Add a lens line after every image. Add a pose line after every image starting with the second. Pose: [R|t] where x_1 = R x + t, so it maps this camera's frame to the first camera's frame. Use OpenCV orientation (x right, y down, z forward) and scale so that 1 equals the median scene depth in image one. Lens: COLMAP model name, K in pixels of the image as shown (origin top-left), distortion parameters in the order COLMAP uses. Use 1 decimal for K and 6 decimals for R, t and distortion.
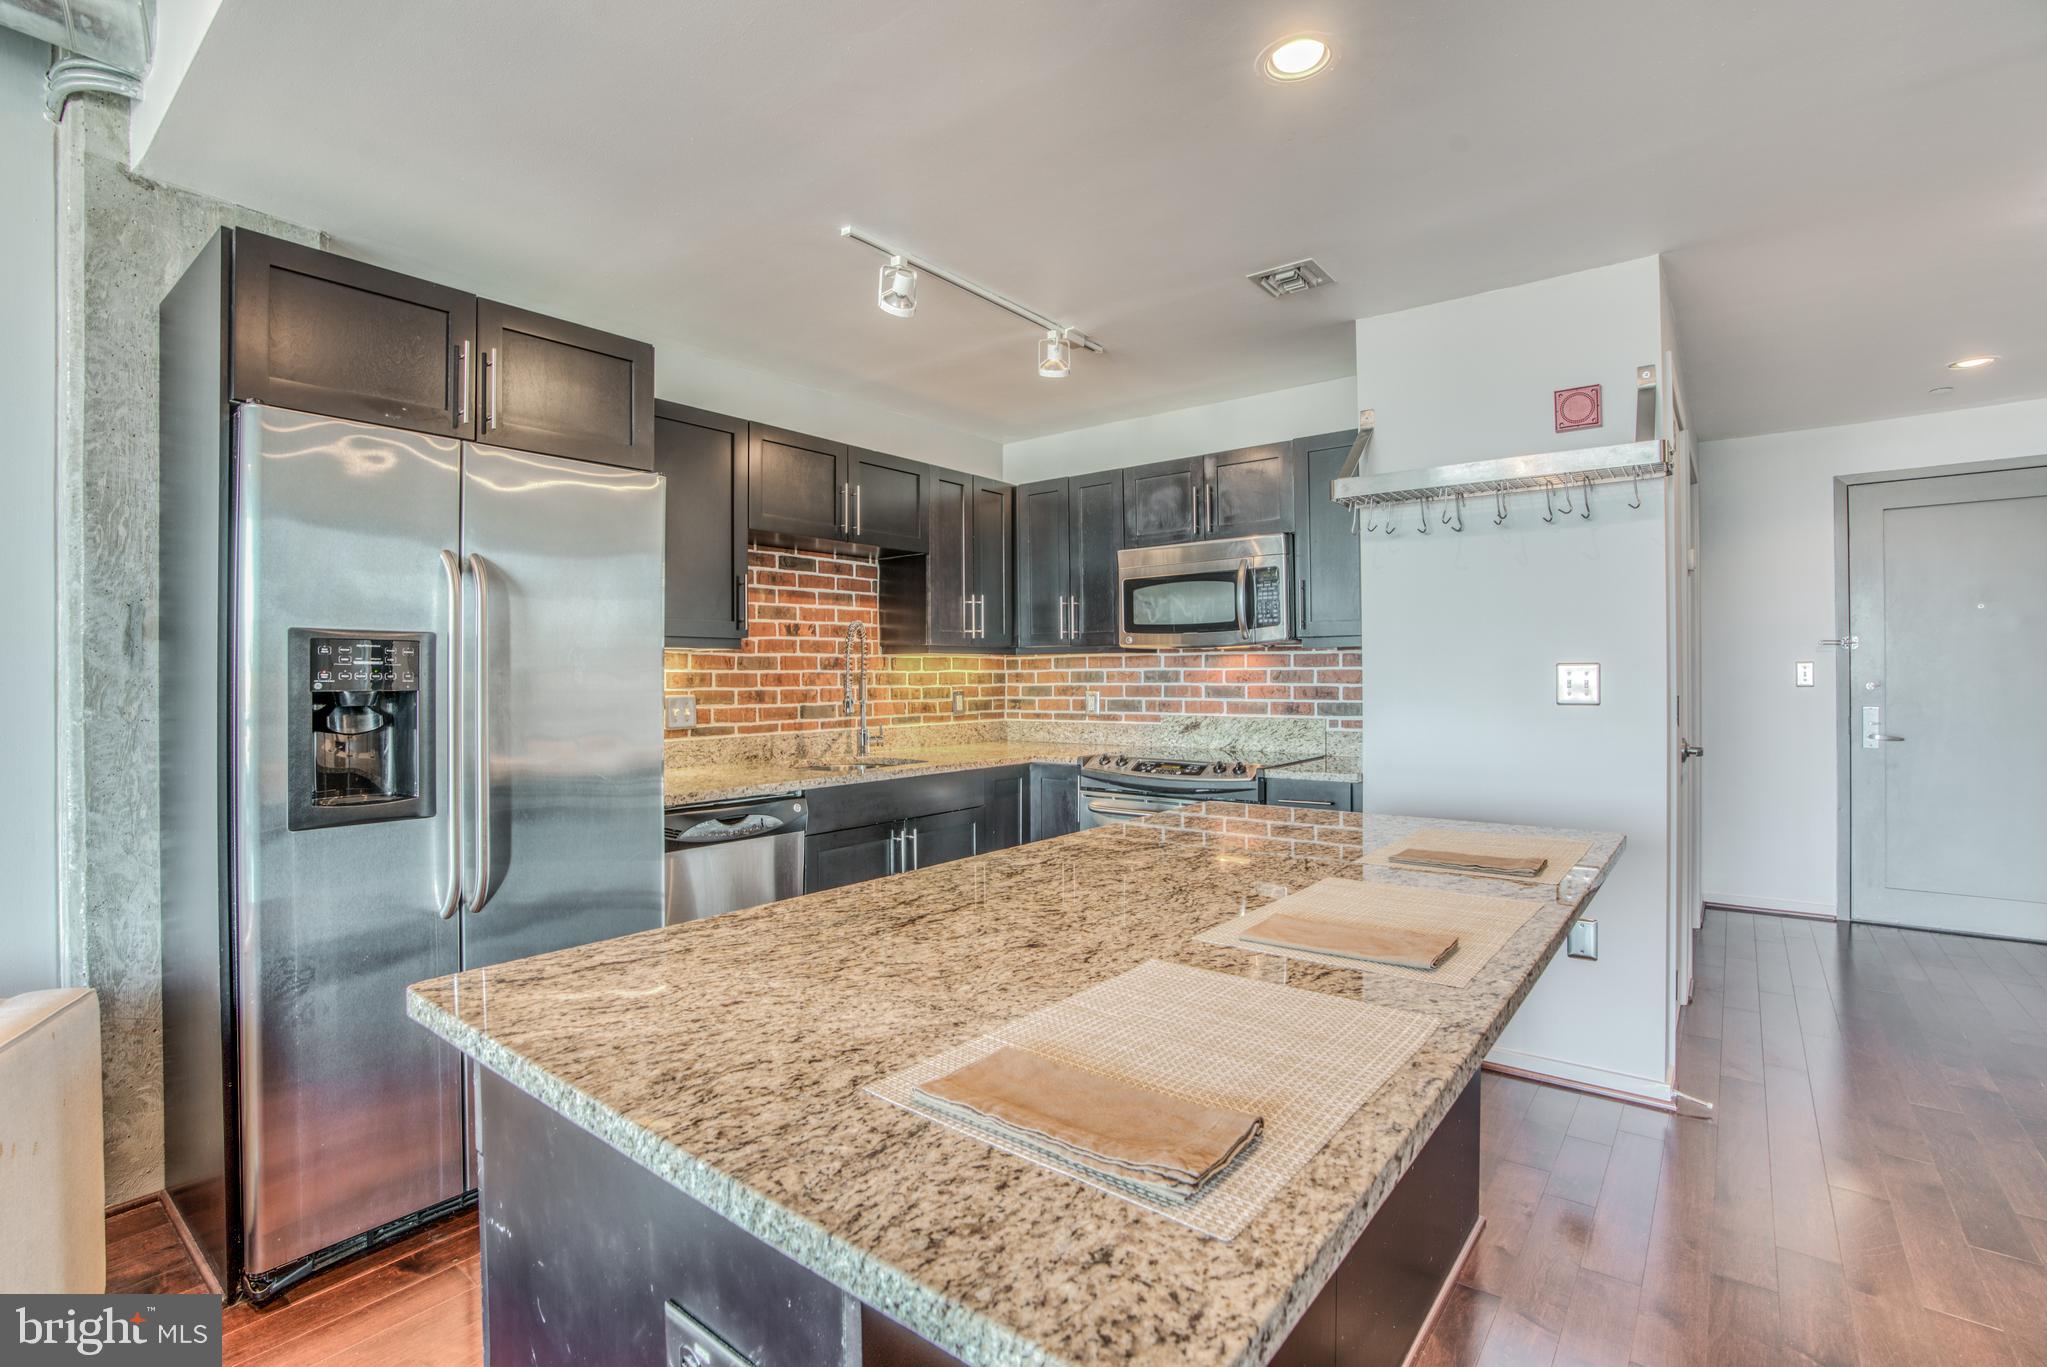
lens RADIAL K [[944.1, 0, 1008.1], [0, 944.1, 689.4], [0, 0, 1]] dist [-0.072621, 0.029448]
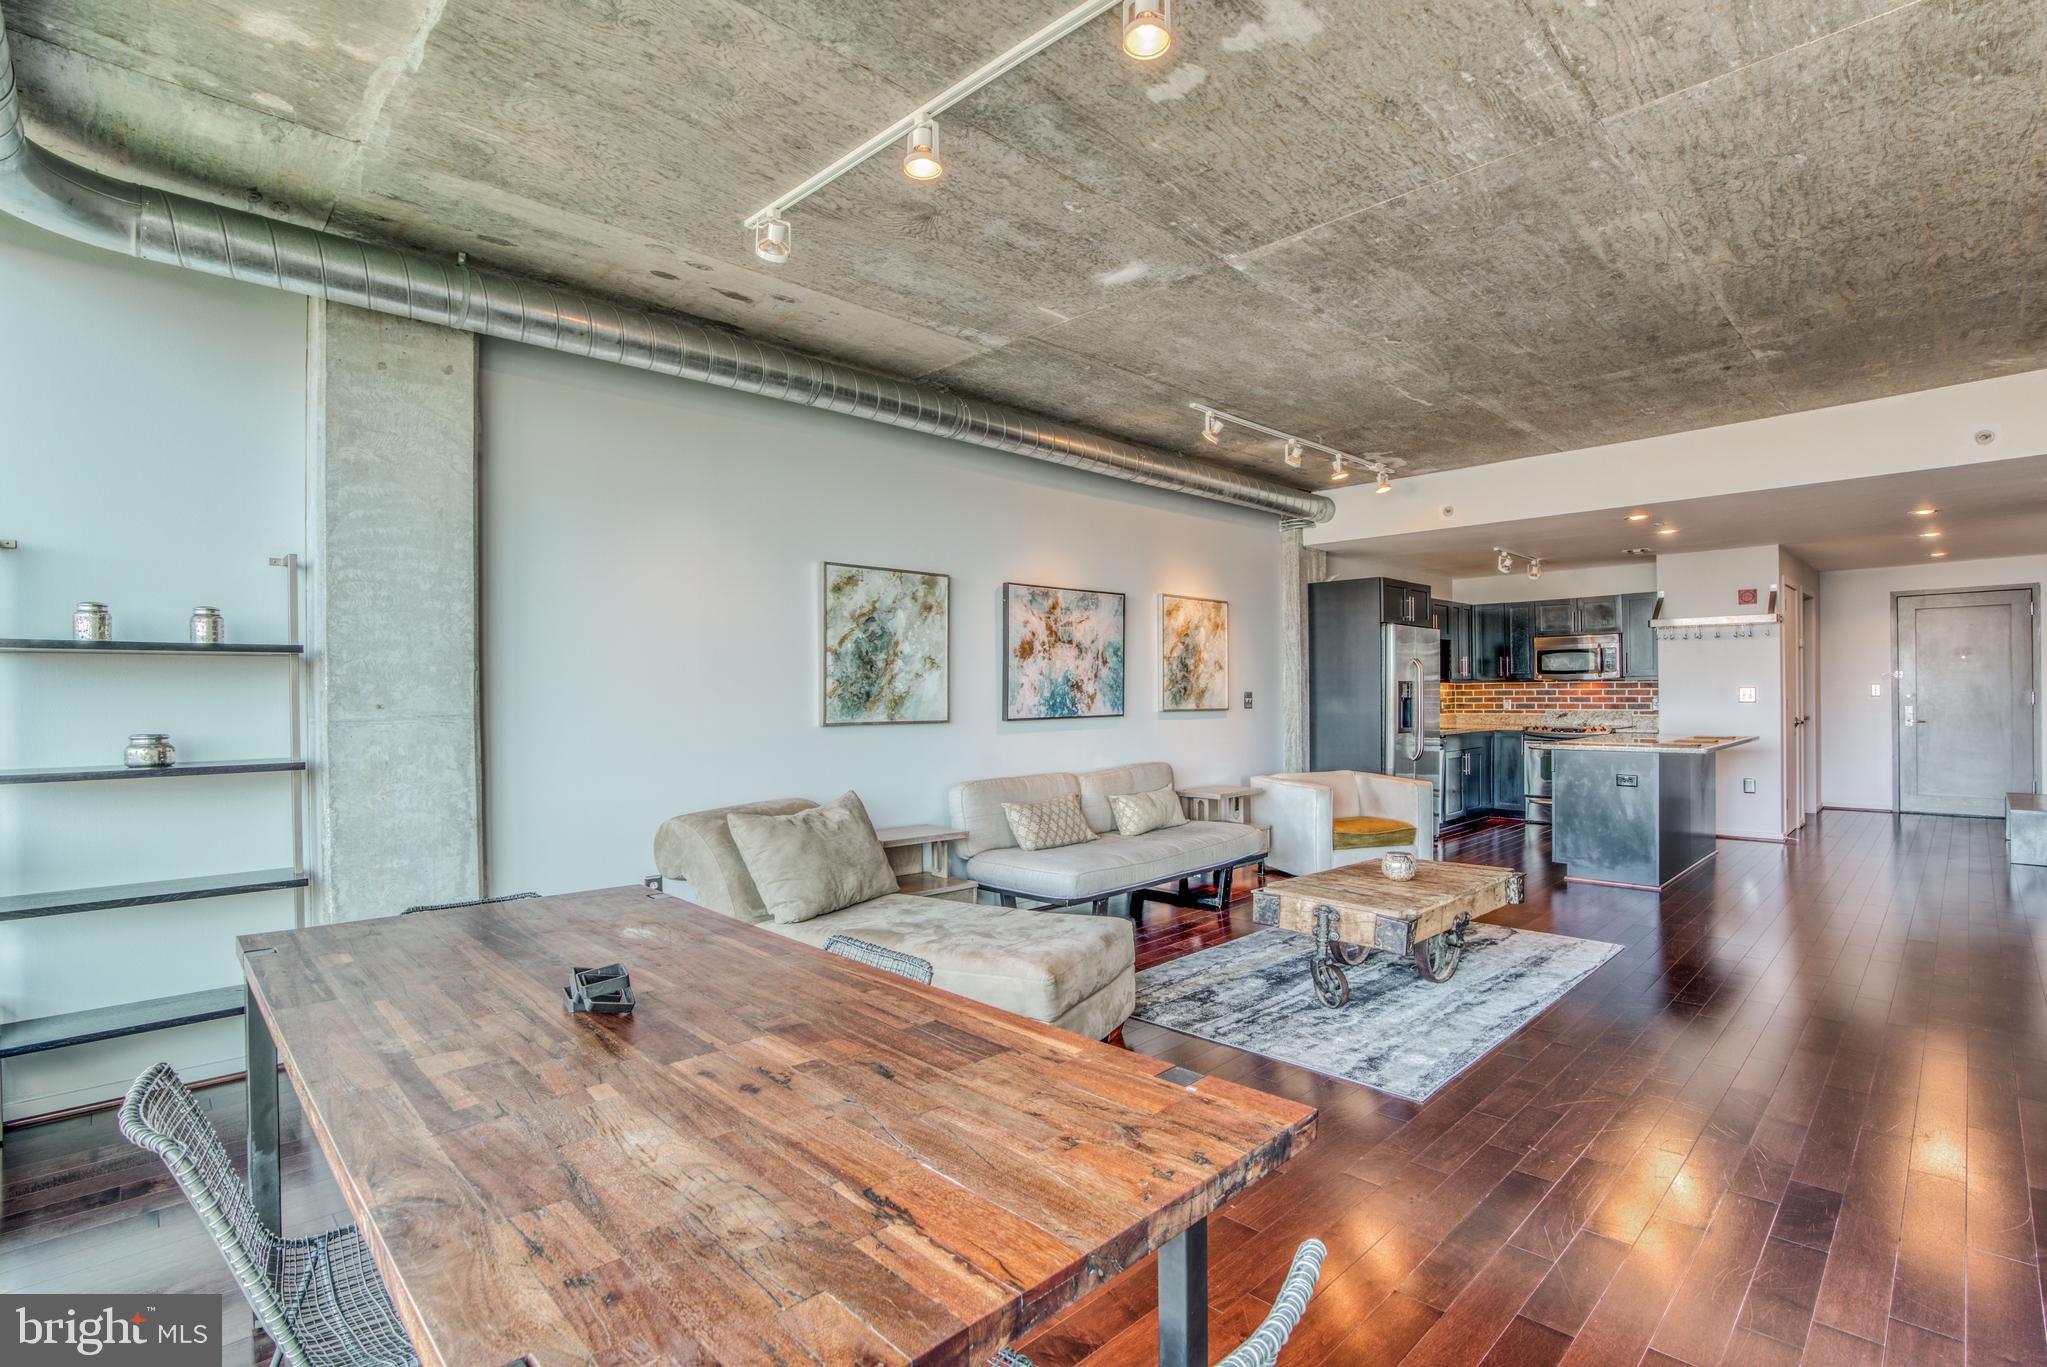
lens RADIAL K [[962.3, 0, 1011.0], [0, 962.3, 694.8], [0, 0, 1]] dist [-0.070796, 0.030188]
pose [[0.991564, -0.002342, -0.129600, -0.868781], [0.000956, 0.999942, -0.010754, 0.015053], [0.129618, 0.010539, 0.991508, -1.473554]]
